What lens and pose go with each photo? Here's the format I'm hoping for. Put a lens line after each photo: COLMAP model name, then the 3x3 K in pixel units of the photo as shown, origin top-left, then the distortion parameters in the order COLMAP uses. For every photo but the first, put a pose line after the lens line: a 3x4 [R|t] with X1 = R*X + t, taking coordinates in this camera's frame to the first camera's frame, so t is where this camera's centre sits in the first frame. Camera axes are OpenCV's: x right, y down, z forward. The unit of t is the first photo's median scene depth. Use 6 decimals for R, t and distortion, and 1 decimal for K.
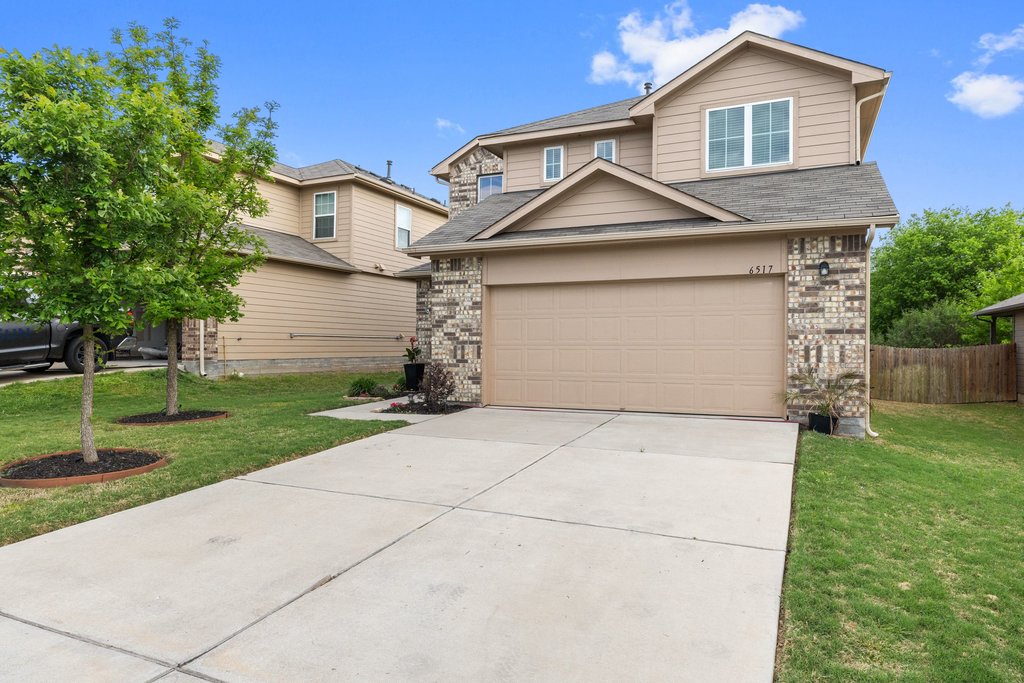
lens RADIAL K [[652.7, 0, 510.4], [0, 652.7, 340.1], [0, 0, 1]] dist [0.007944, 0.000641]
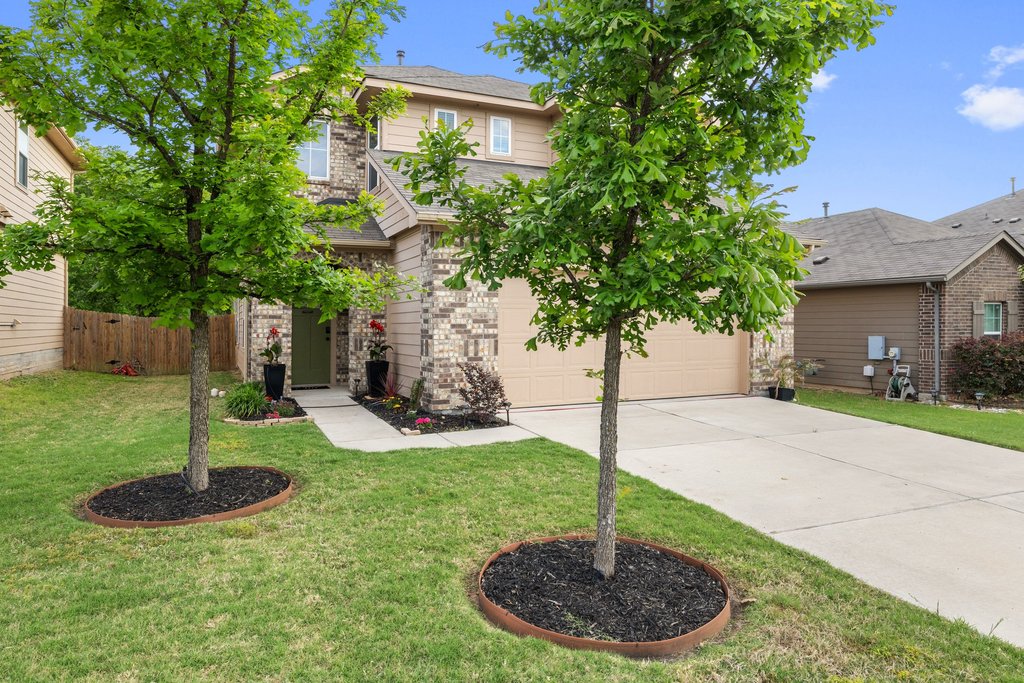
lens RADIAL K [[652.7, 0, 510.0], [0, 652.7, 339.3], [0, 0, 1]] dist [0.007944, 0.000641]
pose [[0.661175, -0.023592, 0.749860, -0.656591], [0.000451, 0.999518, 0.031049, -0.017936], [-0.750231, -0.020190, 0.660867, 0.422642]]
